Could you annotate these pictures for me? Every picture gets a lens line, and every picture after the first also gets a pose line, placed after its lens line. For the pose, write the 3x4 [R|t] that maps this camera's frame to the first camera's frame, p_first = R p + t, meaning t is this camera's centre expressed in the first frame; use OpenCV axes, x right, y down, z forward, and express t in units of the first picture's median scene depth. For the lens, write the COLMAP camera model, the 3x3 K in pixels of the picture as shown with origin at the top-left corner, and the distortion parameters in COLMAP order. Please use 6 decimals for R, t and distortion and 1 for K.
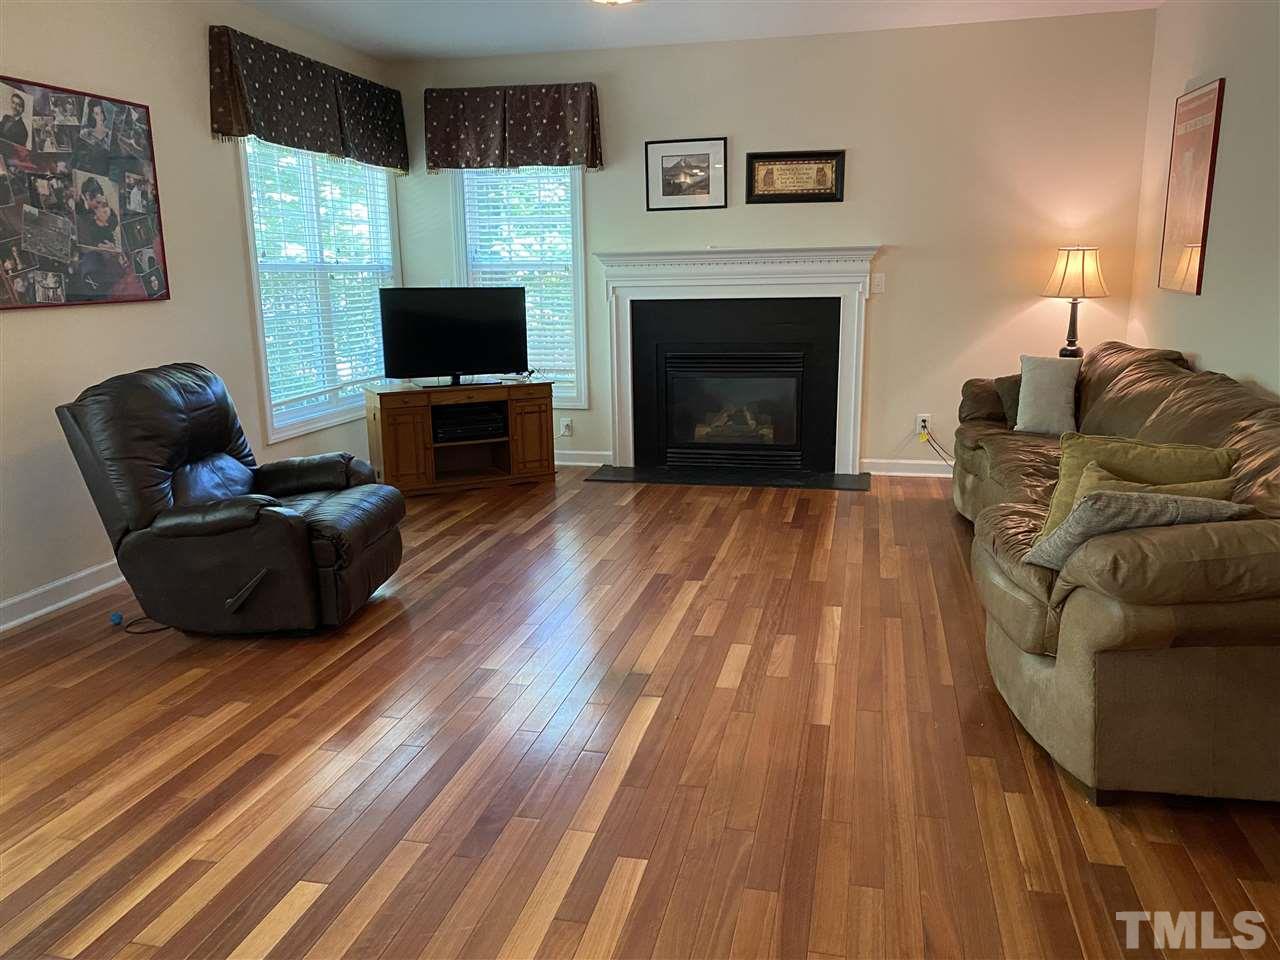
lens RADIAL K [[975.6, 0, 628.9], [0, 975.6, 484.2], [0, 0, 1]] dist [0.067208, -0.092949]
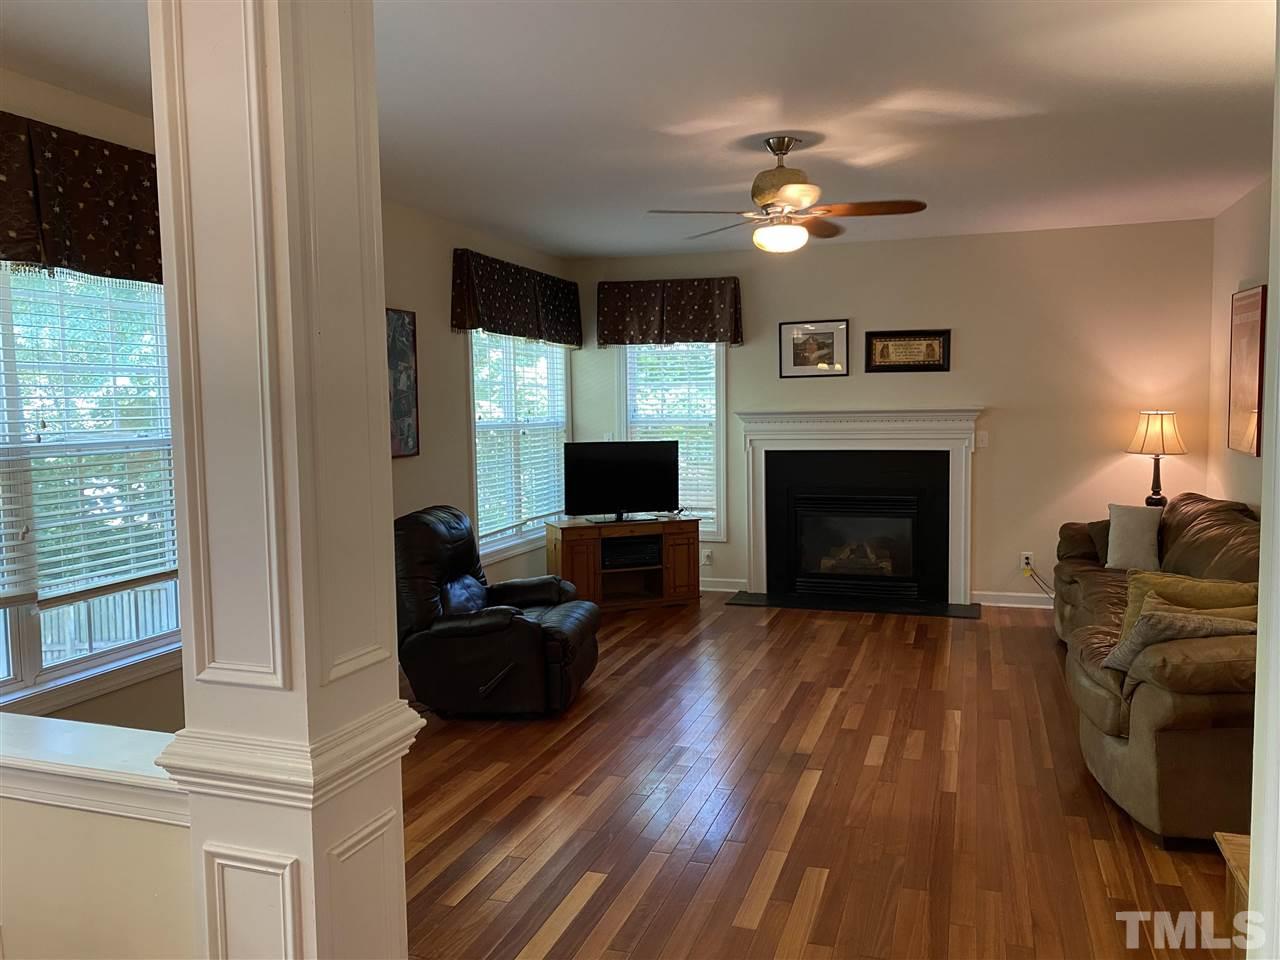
lens RADIAL K [[975.6, 0, 648.4], [0, 975.6, 473.0], [0, 0, 1]] dist [0.067208, -0.092949]
pose [[0.996654, 0.007598, -0.081378, -0.062062], [-0.019263, 0.989457, -0.143542, 0.013961], [0.079430, 0.144629, 0.986293, -0.237621]]
